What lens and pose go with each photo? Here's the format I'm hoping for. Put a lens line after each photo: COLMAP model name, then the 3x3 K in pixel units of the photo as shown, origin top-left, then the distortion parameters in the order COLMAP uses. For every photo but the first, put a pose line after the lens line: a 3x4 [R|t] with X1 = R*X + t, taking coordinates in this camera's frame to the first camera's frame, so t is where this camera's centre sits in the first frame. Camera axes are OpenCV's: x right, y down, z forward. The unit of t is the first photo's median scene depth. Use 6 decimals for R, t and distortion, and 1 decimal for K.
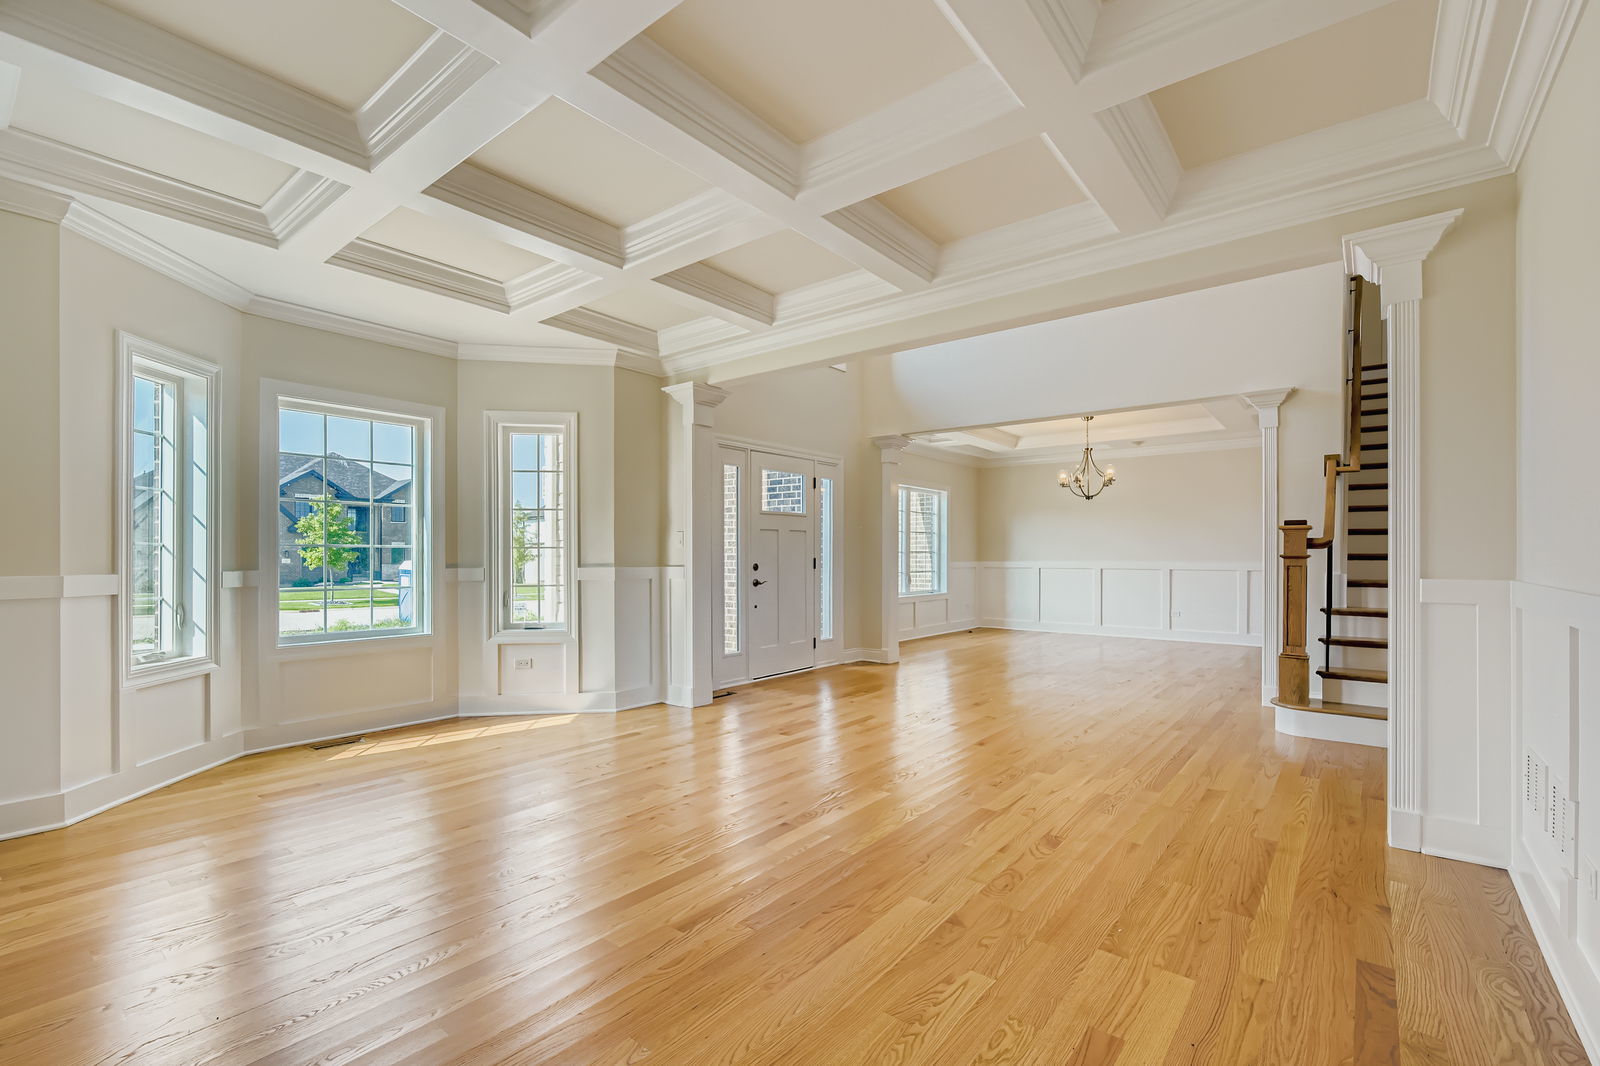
lens RADIAL K [[705.8, 0, 809.7], [0, 705.8, 554.1], [0, 0, 1]] dist [0.000025, 0.000020]
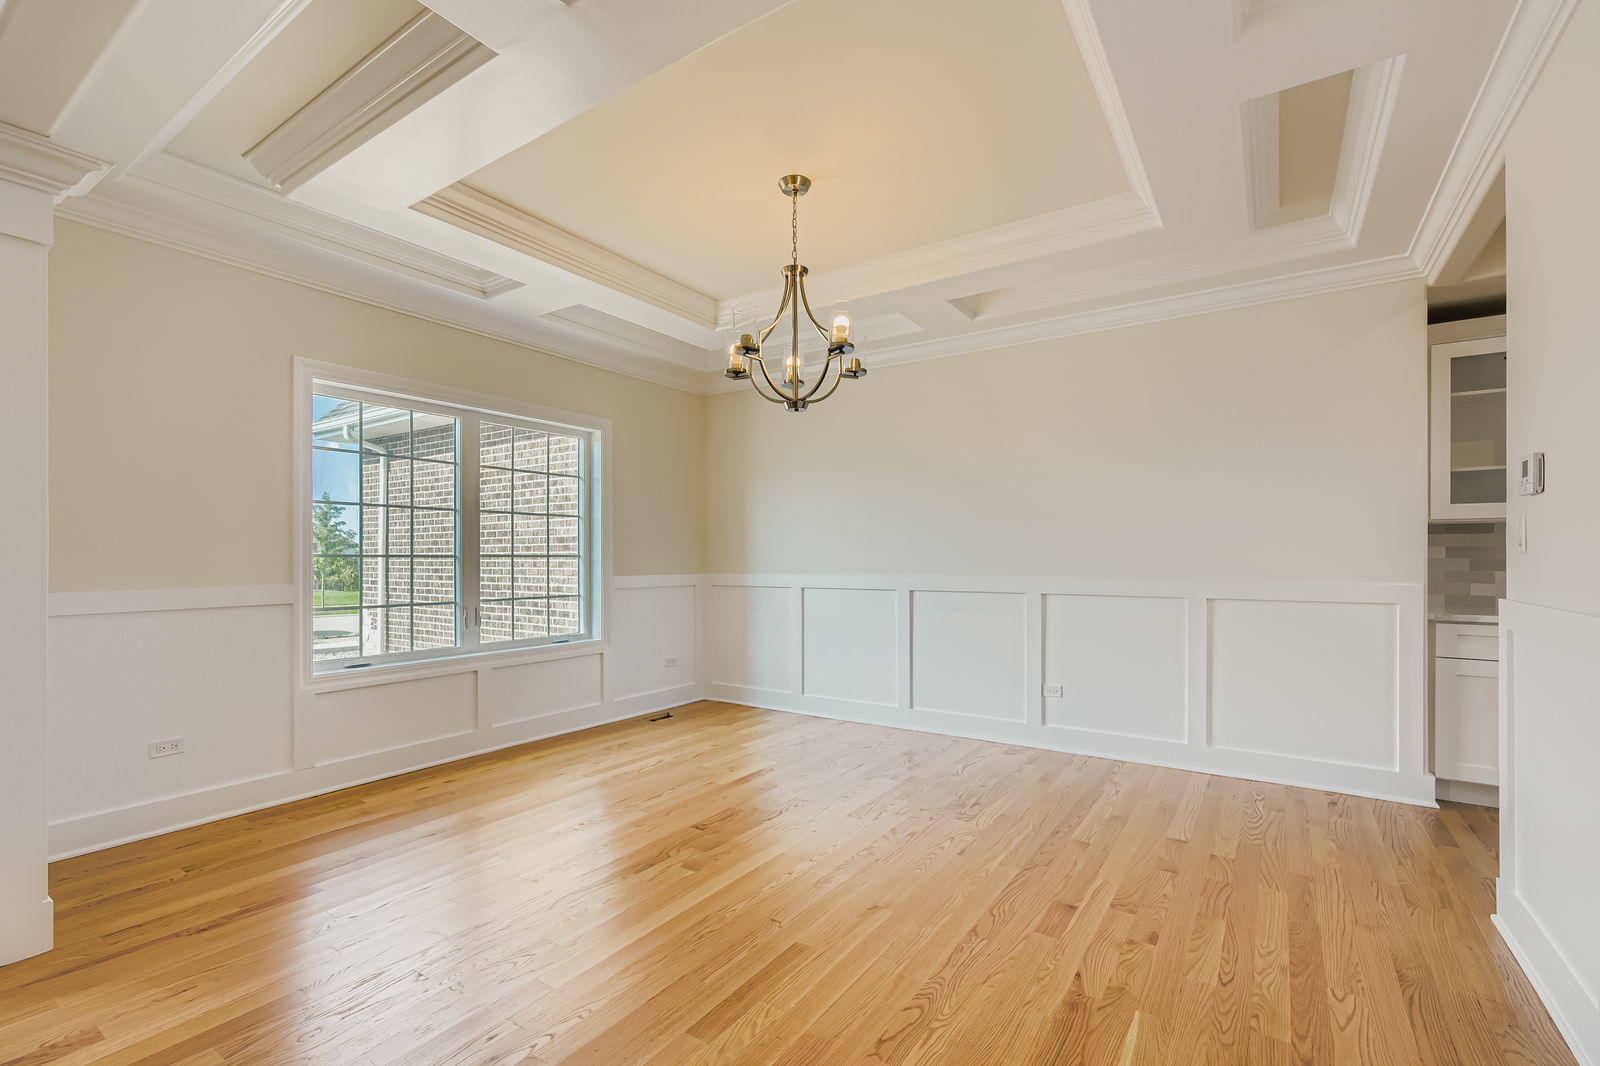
lens RADIAL K [[705.8, 0, 809.7], [0, 705.8, 554.1], [0, 0, 1]] dist [0.000025, 0.000020]
pose [[0.996449, -0.000288, 0.084202, 0.344069], [0.000520, 0.999996, -0.002733, -0.003088], [-0.084201, 0.002767, 0.996445, 0.595112]]
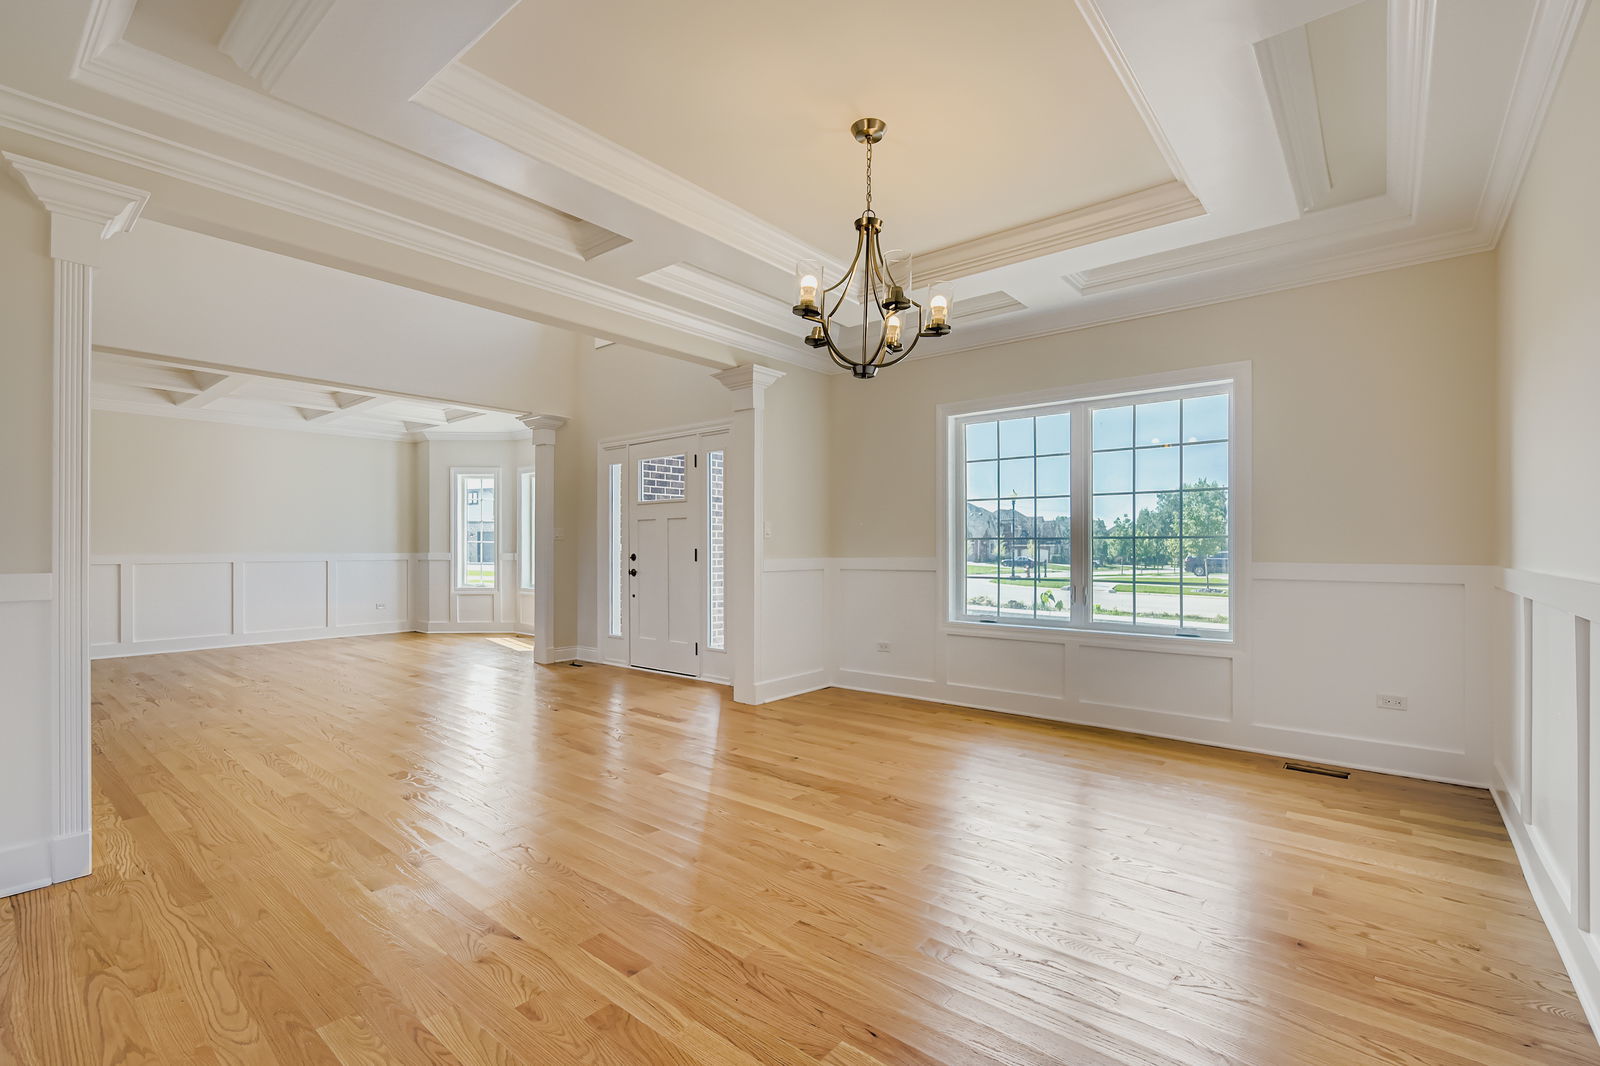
lens RADIAL K [[690.1, 0, 798.5], [0, 690.1, 543.7], [0, 0, 1]] dist [0.000732, 0.000259]
pose [[-0.011826, -0.002966, -0.999926, 0.666218], [0.003146, 0.999991, -0.003004, 0.001943], [0.999925, -0.003181, -0.011817, 0.900472]]
